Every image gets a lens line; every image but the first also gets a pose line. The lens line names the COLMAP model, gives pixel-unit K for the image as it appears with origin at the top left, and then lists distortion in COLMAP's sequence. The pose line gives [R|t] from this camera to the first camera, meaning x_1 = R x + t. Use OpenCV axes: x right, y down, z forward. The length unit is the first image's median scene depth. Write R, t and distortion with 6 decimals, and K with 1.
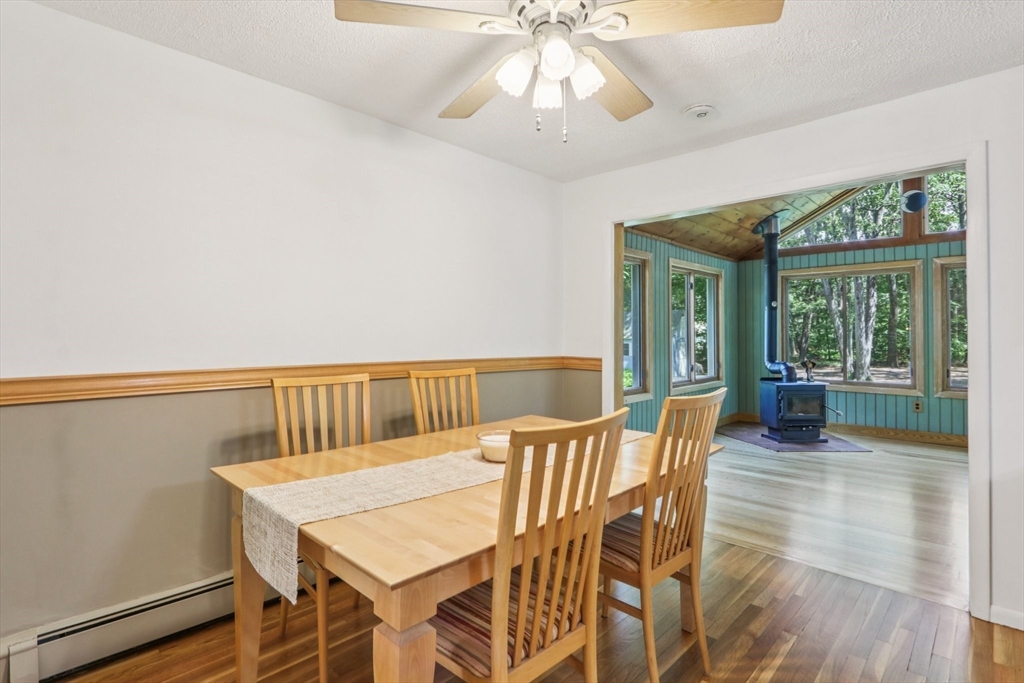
lens RADIAL K [[504.3, 0, 500.0], [0, 504.3, 326.7], [0, 0, 1]] dist [-0.015927, -0.000474]
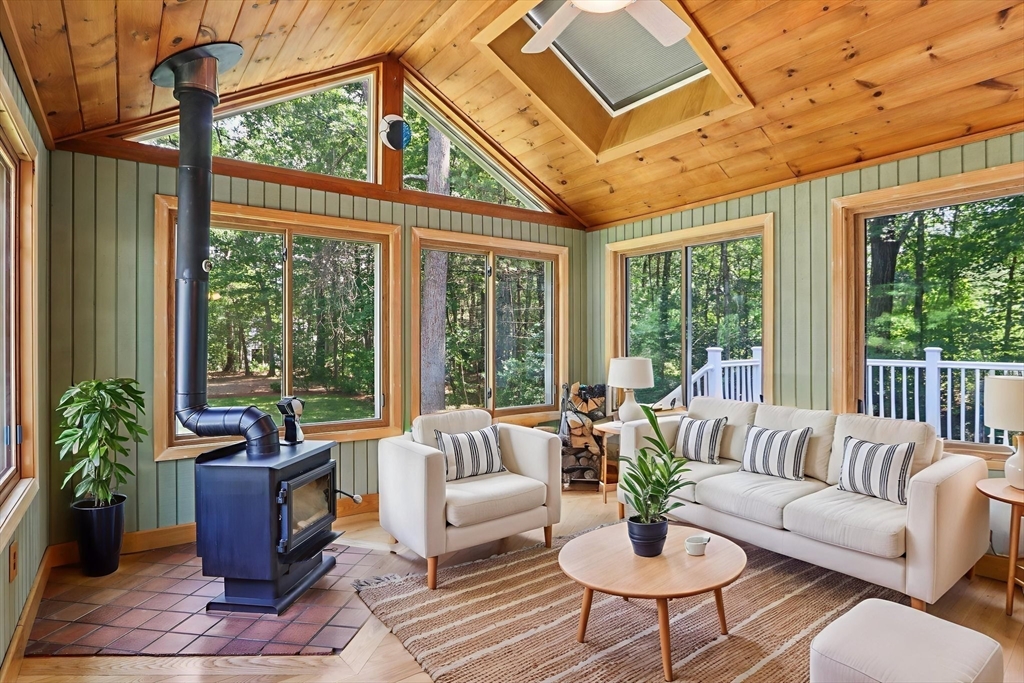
lens RADIAL K [[551.8, 0, 510.6], [0, 551.8, 341.6], [0, 0, 1]] dist [-0.024062, 0.000459]
pose [[0.160930, 0.001259, 0.986965, 0.156497], [-0.011749, 0.999931, 0.000640, 0.013923], [-0.986896, -0.011698, 0.160934, 0.728860]]
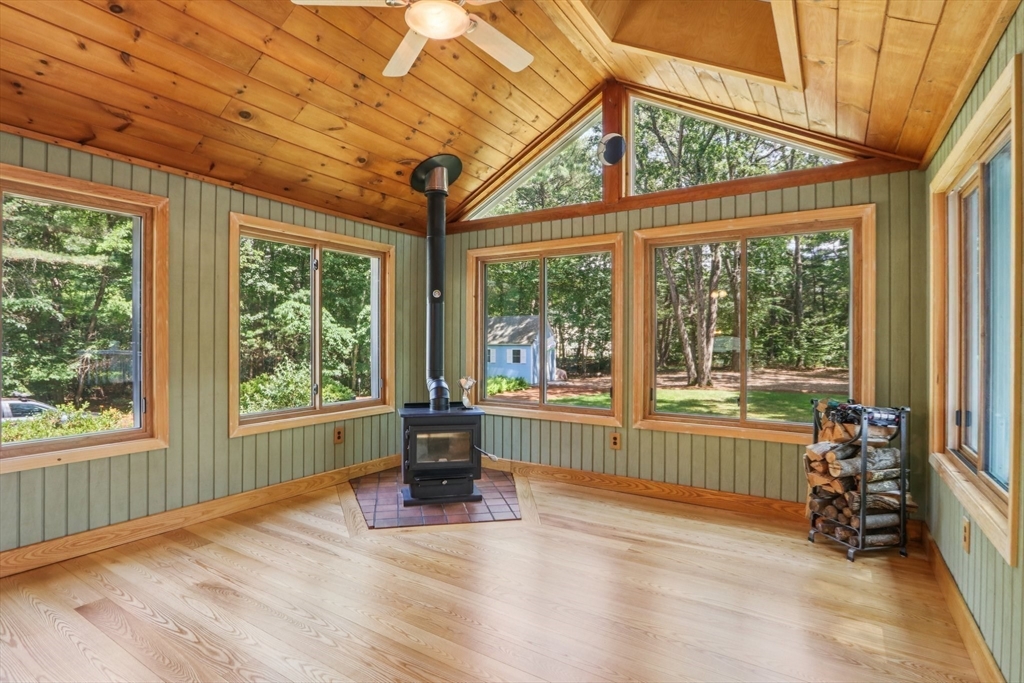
lens RADIAL K [[513.7, 0, 501.7], [0, 513.7, 336.8], [0, 0, 1]] dist [-0.014330, -0.000228]
pose [[0.978435, 0.004618, 0.206504, 0.522750], [-0.006823, 0.999927, 0.009967, 0.006100], [-0.206443, -0.011161, 0.978395, 0.318872]]
